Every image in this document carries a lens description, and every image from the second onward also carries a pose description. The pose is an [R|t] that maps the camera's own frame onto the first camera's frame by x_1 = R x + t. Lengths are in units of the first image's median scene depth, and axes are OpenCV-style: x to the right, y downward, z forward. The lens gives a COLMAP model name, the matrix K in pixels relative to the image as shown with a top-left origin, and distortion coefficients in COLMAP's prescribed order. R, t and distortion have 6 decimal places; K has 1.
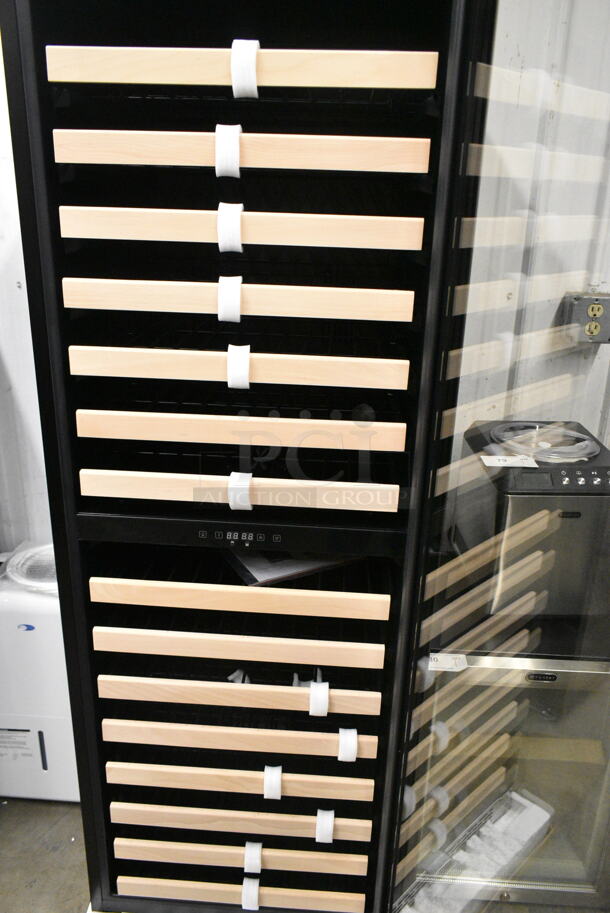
lens RADIAL K [[733.6, 0, 288.1], [0, 733.6, 468.5], [0, 0, 1]] dist [-0.008790, -0.000214]
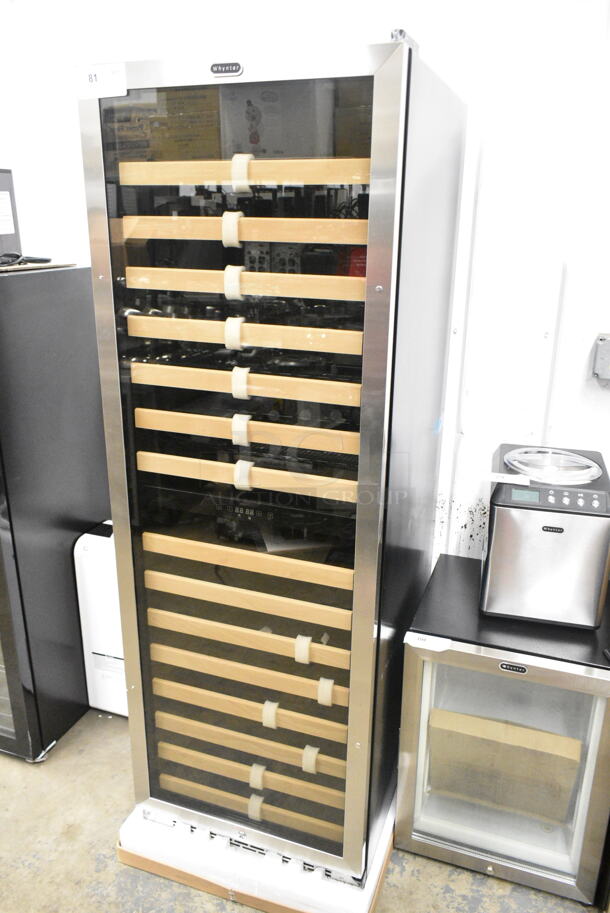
lens RADIAL K [[726.6, 0, 305.0], [0, 726.6, 456.5], [0, 0, 1]] dist [-0.008169, 0.004762]
pose [[0.960611, 0.081109, -0.265795, 0.343375], [-0.091332, 0.995473, -0.026310, 0.017461], [0.262458, 0.049550, 0.963670, -0.211833]]
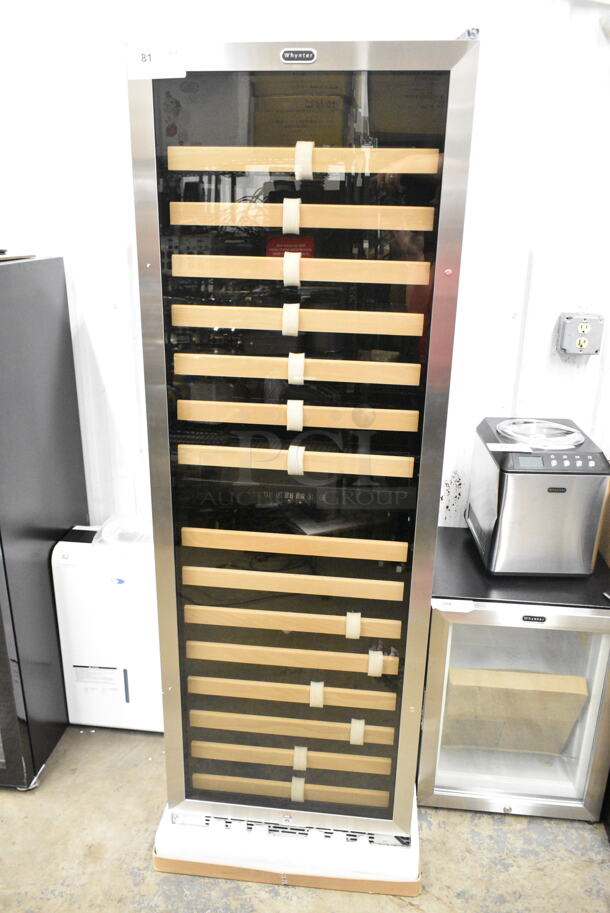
lens RADIAL K [[726.6, 0, 305.0], [0, 726.6, 456.5], [0, 0, 1]] dist [-0.008169, 0.004762]
pose [[0.999231, 0.011302, -0.037558, 0.001390], [-0.012458, 0.999451, -0.030685, 0.055461], [0.037190, 0.031129, 0.998823, -0.290630]]
